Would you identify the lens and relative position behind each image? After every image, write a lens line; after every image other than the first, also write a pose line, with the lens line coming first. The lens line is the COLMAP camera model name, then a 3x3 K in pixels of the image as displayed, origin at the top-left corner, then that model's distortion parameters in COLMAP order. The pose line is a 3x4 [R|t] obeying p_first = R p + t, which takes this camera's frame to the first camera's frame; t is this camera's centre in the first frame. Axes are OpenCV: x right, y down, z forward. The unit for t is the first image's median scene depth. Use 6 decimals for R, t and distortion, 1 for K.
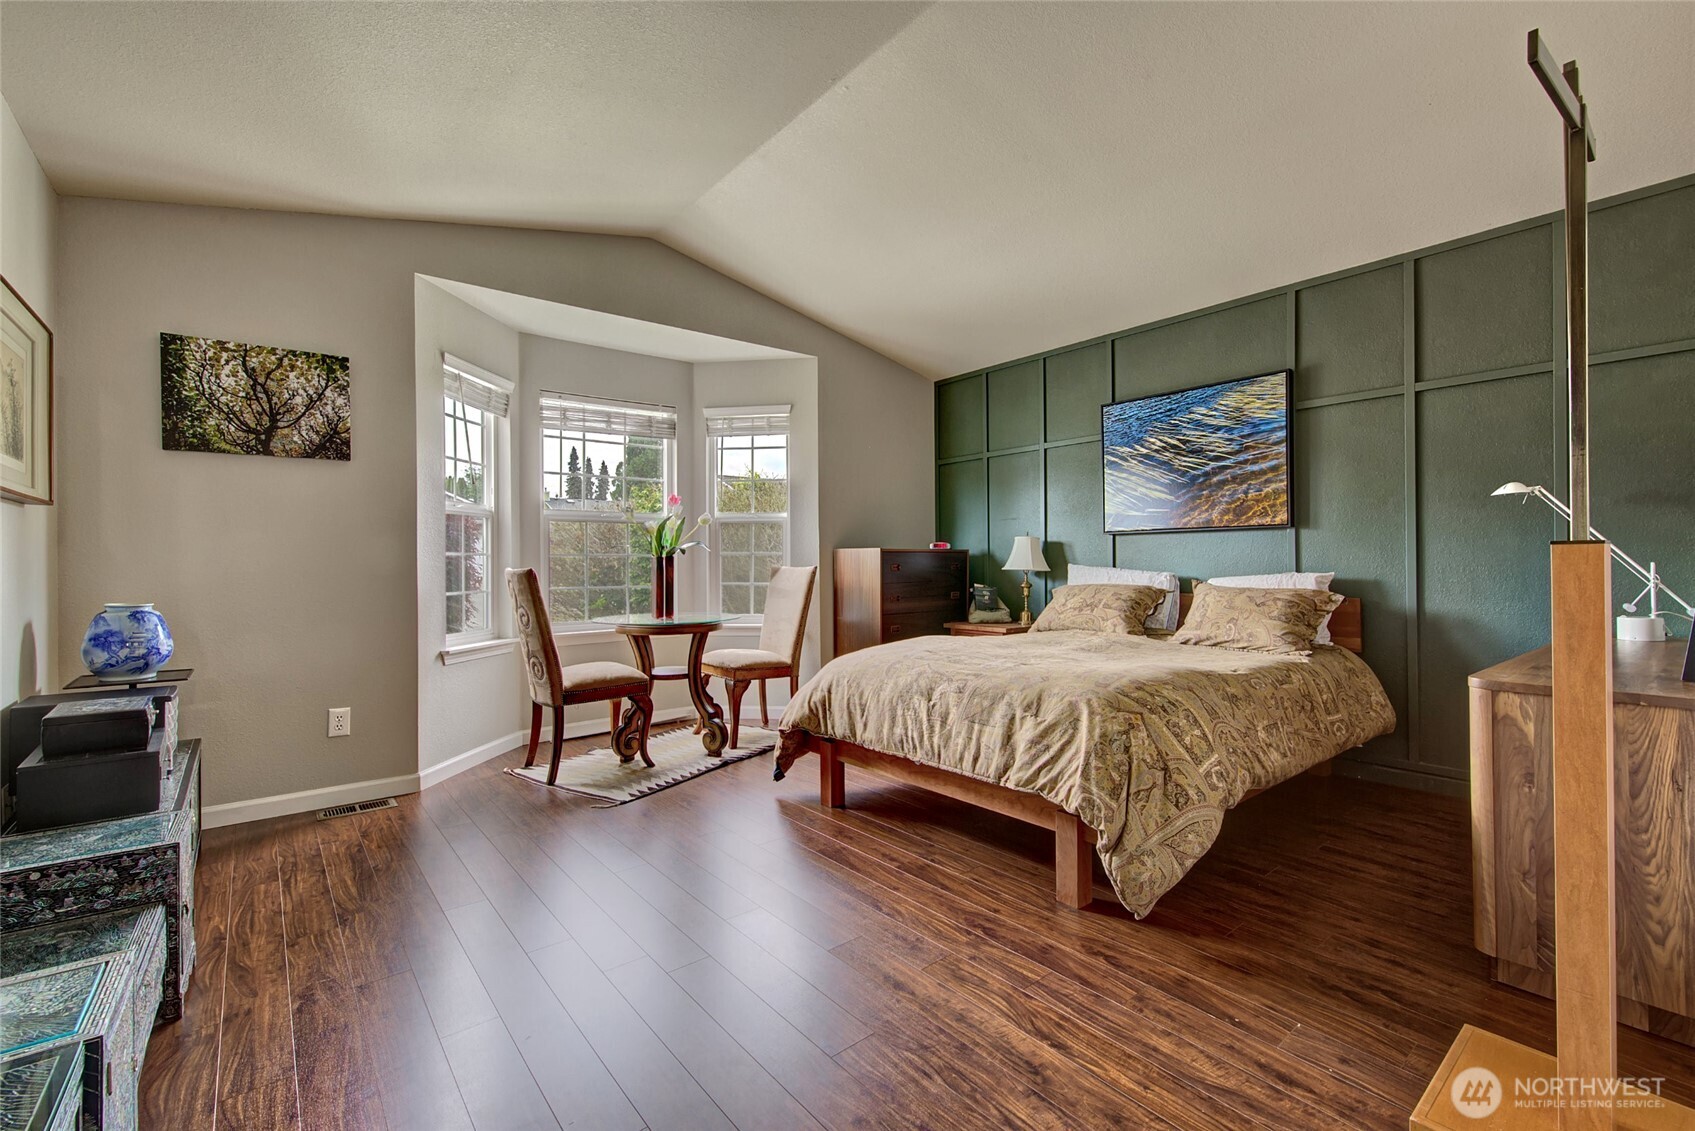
lens RADIAL K [[729.0, 0, 846.9], [0, 729.0, 560.8], [0, 0, 1]] dist [-0.001787, 0.001092]
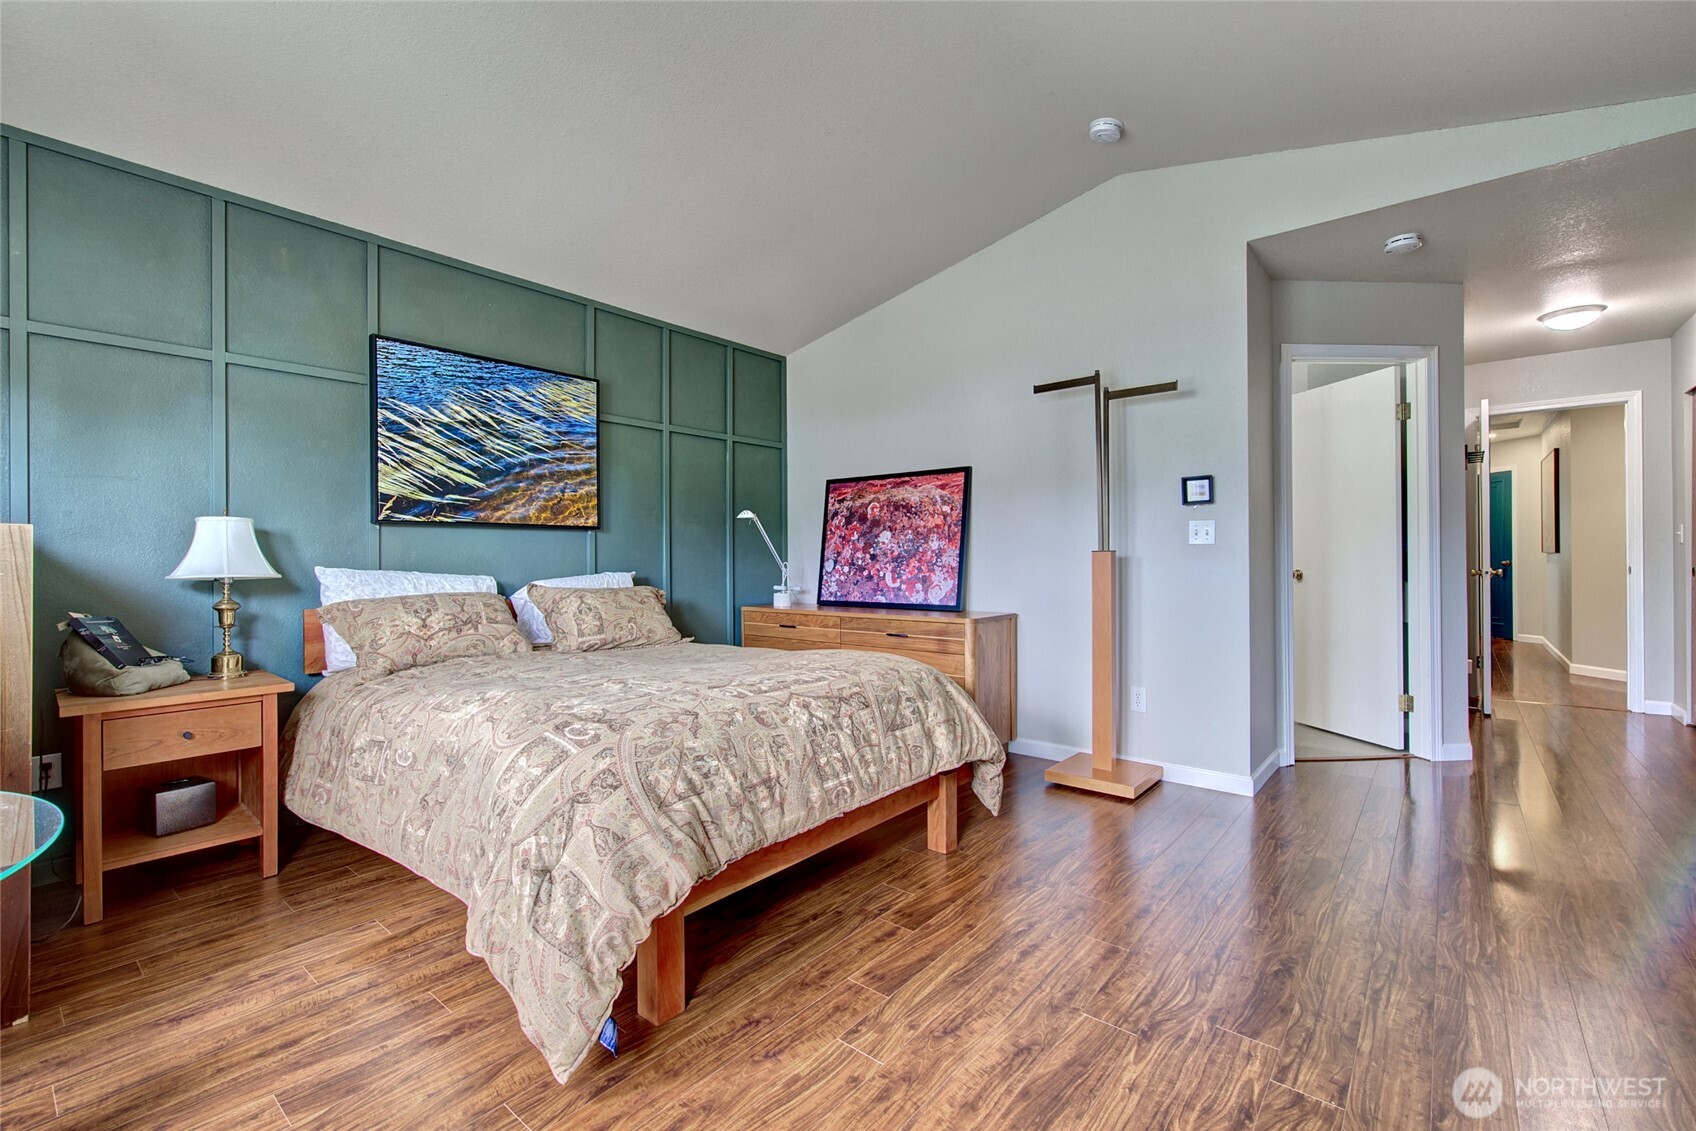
lens RADIAL K [[729.5, 0, 847.5], [0, 729.5, 562.9], [0, 0, 1]] dist [-0.001787, 0.001092]
pose [[-0.193590, 0.005101, 0.981069, -0.479558], [0.005333, 0.999977, -0.004147, 0.007953], [-0.981068, 0.004429, -0.193613, 0.816078]]
